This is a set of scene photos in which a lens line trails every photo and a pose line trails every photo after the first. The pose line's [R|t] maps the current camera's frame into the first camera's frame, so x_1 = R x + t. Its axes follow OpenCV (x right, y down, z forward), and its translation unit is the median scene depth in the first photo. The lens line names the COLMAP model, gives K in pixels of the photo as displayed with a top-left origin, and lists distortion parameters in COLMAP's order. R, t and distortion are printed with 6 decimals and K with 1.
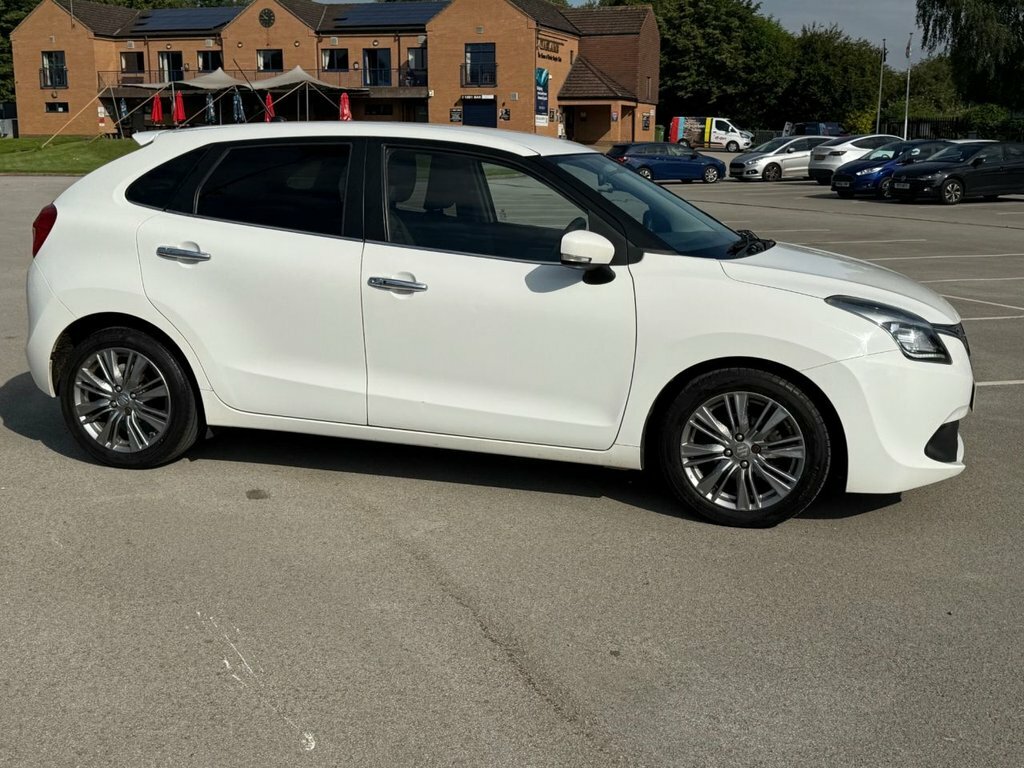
lens RADIAL K [[1166.4, 0, 519.6], [0, 1166.4, 402.6], [0, 0, 1]] dist [0.061446, 0.000000]
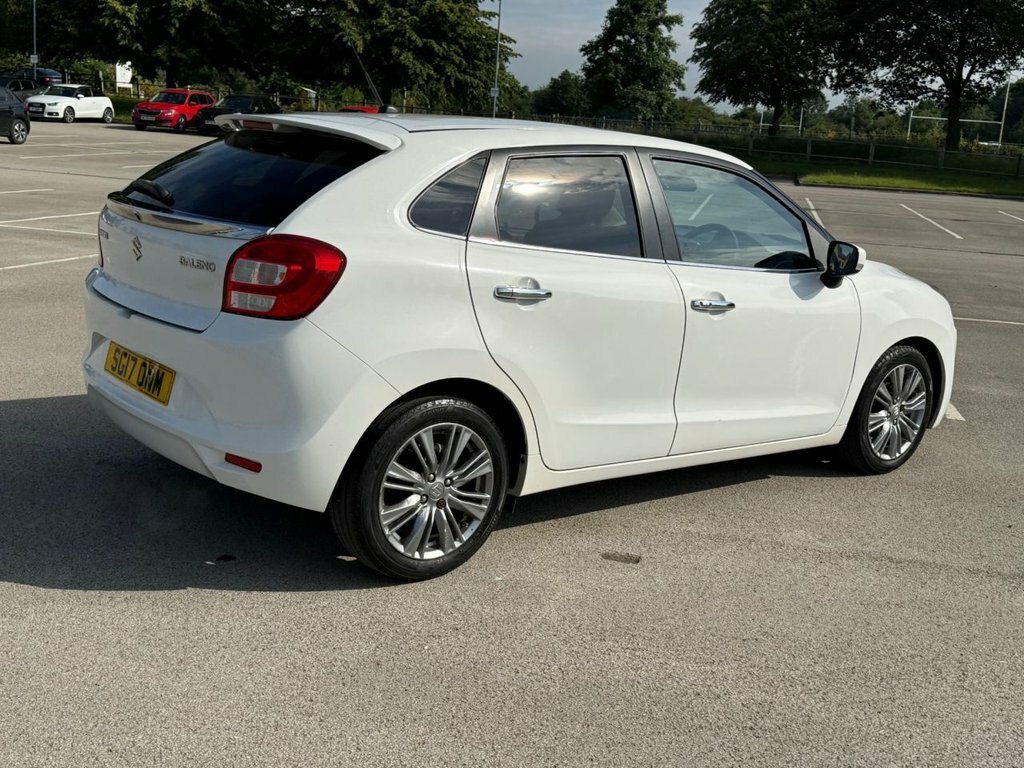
lens RADIAL K [[1117.8, 0, 480.8], [0, 1117.8, 399.7], [0, 0, 1]] dist [0.082661, 0.000000]
pose [[0.592034, -0.164695, 0.788905, -0.888114], [0.113747, 0.986173, 0.120515, -0.145334], [-0.797845, 0.018387, 0.602582, 0.545420]]
